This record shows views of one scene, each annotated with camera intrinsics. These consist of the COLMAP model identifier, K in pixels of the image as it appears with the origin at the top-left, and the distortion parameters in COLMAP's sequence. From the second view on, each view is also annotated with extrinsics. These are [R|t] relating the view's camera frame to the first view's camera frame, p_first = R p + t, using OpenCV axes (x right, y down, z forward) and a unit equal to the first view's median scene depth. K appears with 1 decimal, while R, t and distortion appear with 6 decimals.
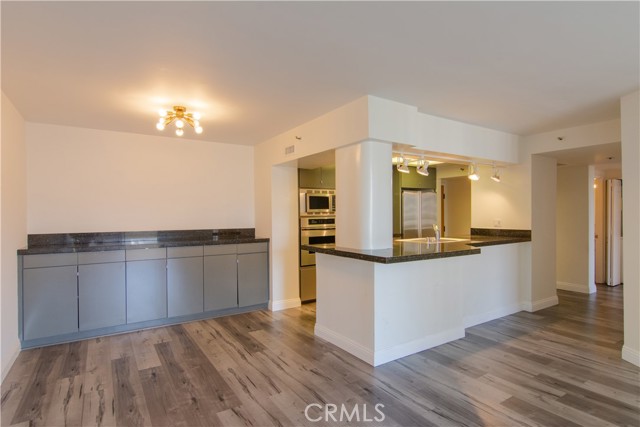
lens RADIAL K [[337.2, 0, 319.5], [0, 337.2, 216.1], [0, 0, 1]] dist [0.004059, 0.000809]
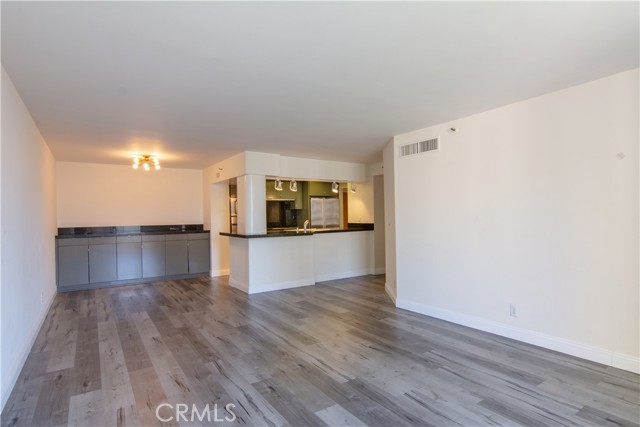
lens RADIAL K [[337.2, 0, 319.1], [0, 337.2, 215.2], [0, 0, 1]] dist [0.004059, 0.000809]
pose [[0.999826, -0.006688, 0.017408, 0.386422], [0.006766, 0.999968, -0.004381, 0.008311], [-0.017379, 0.004498, 0.999839, -0.666056]]
